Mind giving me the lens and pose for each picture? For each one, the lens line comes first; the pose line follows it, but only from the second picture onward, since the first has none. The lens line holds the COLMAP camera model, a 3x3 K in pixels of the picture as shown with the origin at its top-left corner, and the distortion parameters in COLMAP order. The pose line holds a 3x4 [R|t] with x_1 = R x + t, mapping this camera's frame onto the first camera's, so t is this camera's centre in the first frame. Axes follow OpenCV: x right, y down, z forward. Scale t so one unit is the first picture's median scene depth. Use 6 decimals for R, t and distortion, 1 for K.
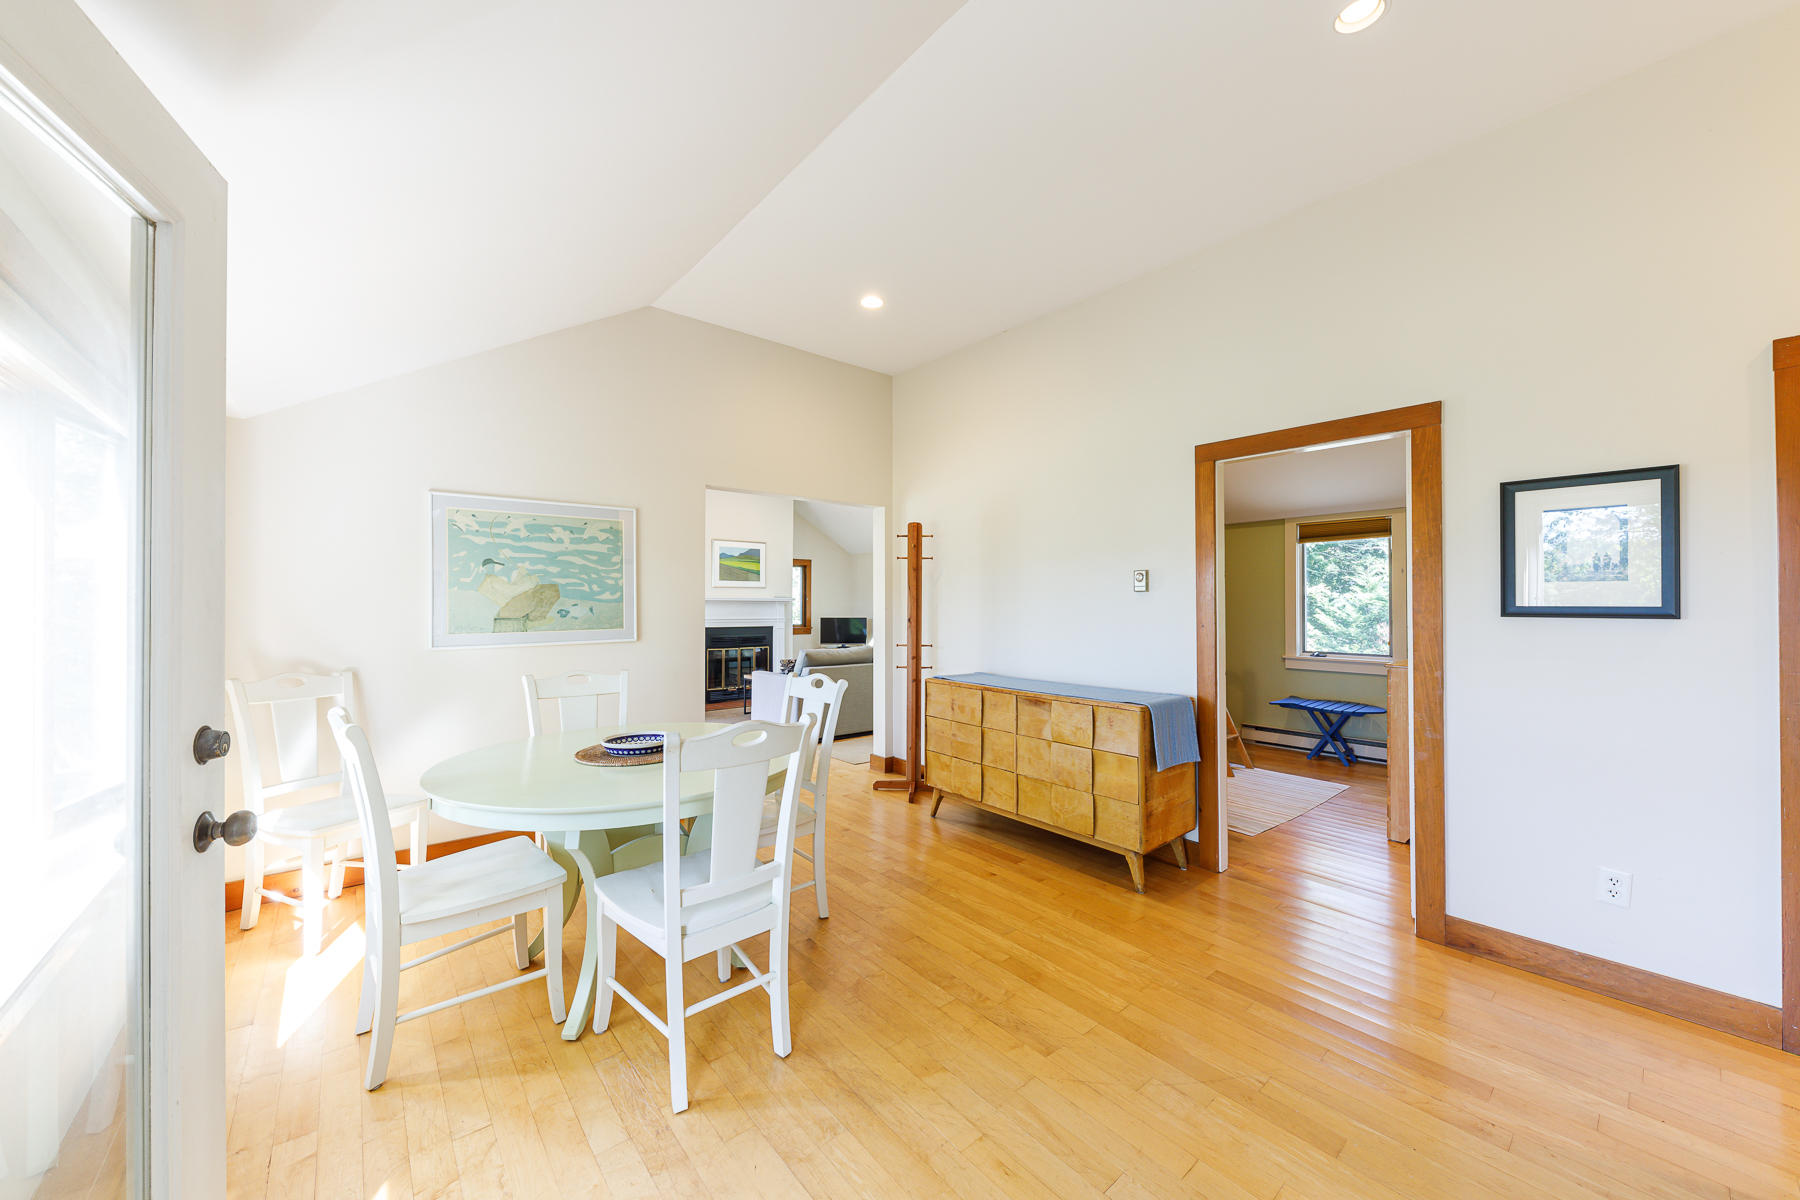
lens RADIAL K [[657.7, 0, 911.4], [0, 657.7, 600.0], [0, 0, 1]] dist [0.004861, -0.000577]
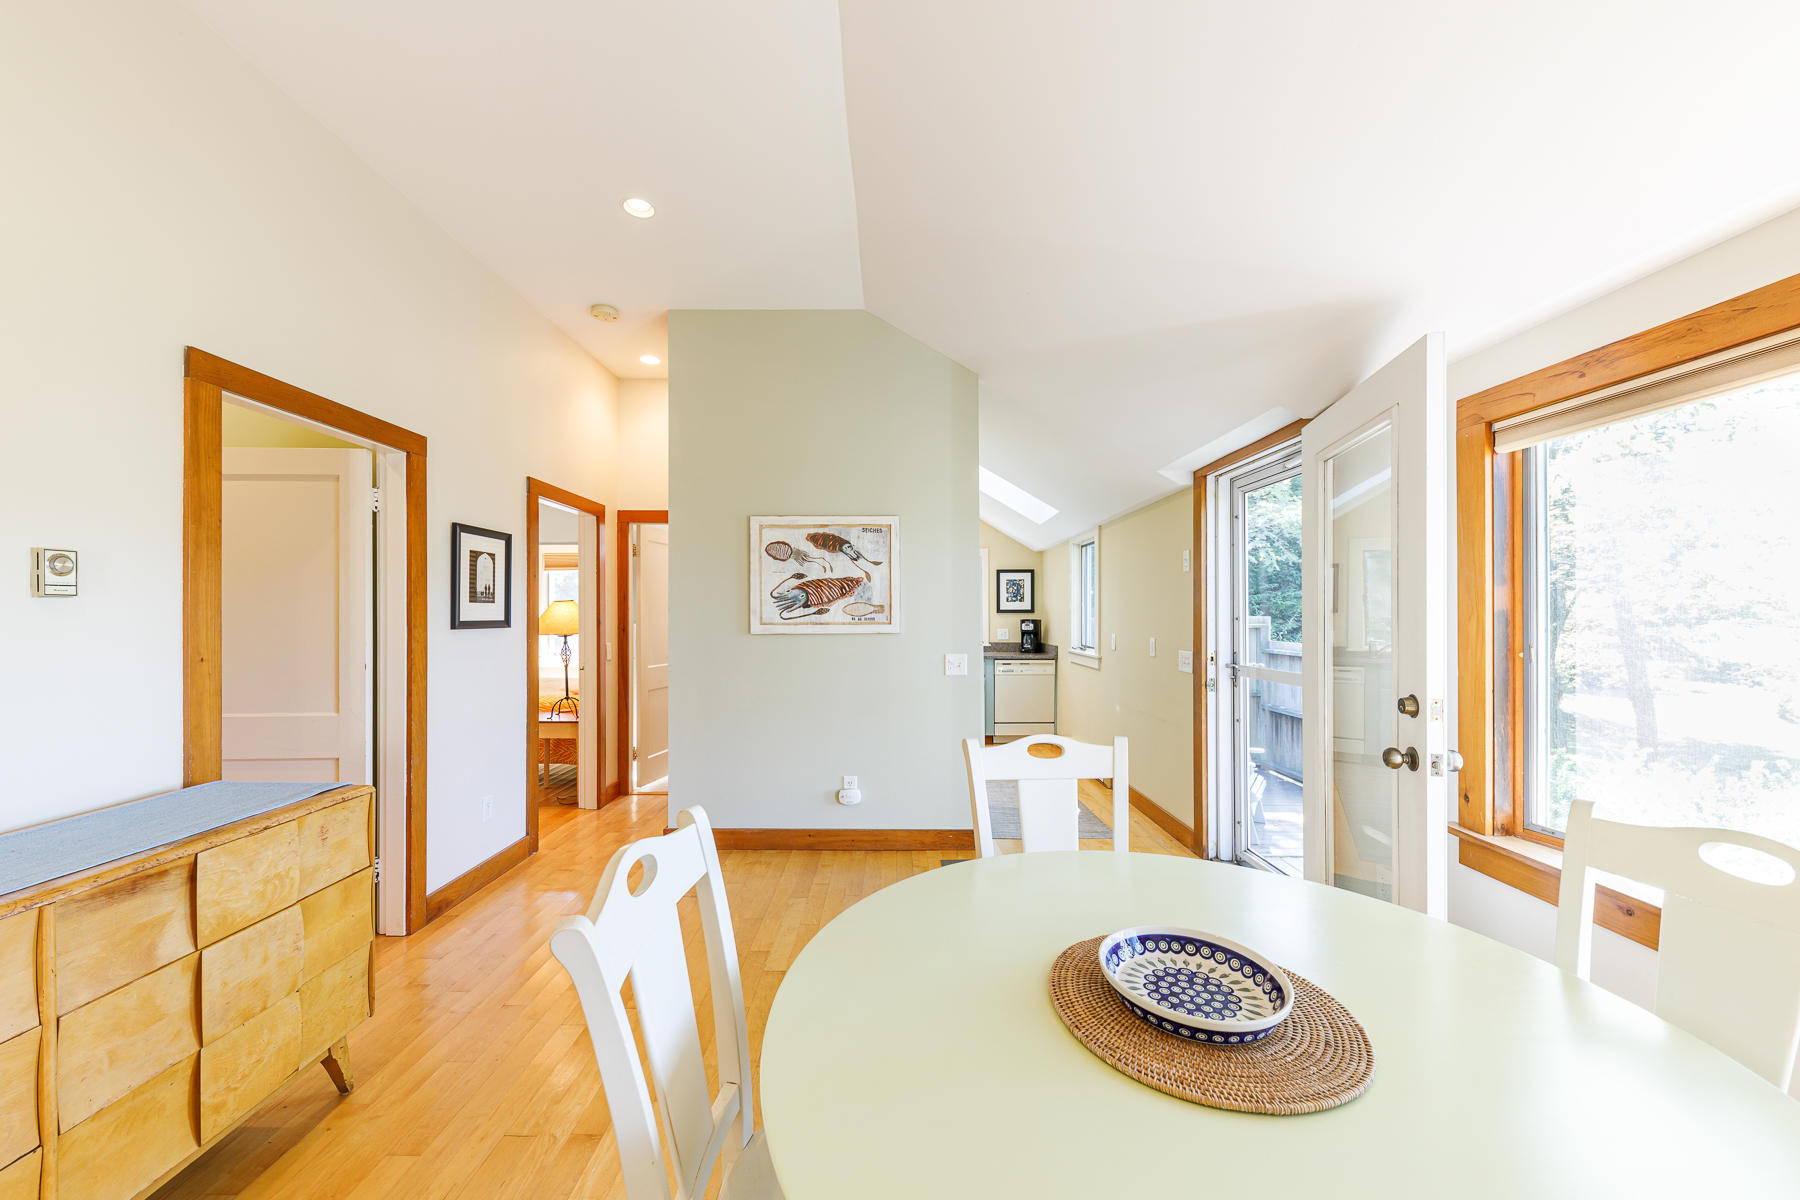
lens RADIAL K [[657.7, 0, 900.7], [0, 657.7, 604.8], [0, 0, 1]] dist [0.004861, -0.000577]
pose [[-0.763240, 0.003334, 0.646107, -0.534635], [-0.009427, 0.999823, -0.016295, -0.008766], [-0.646047, -0.018528, -0.763073, 1.352272]]
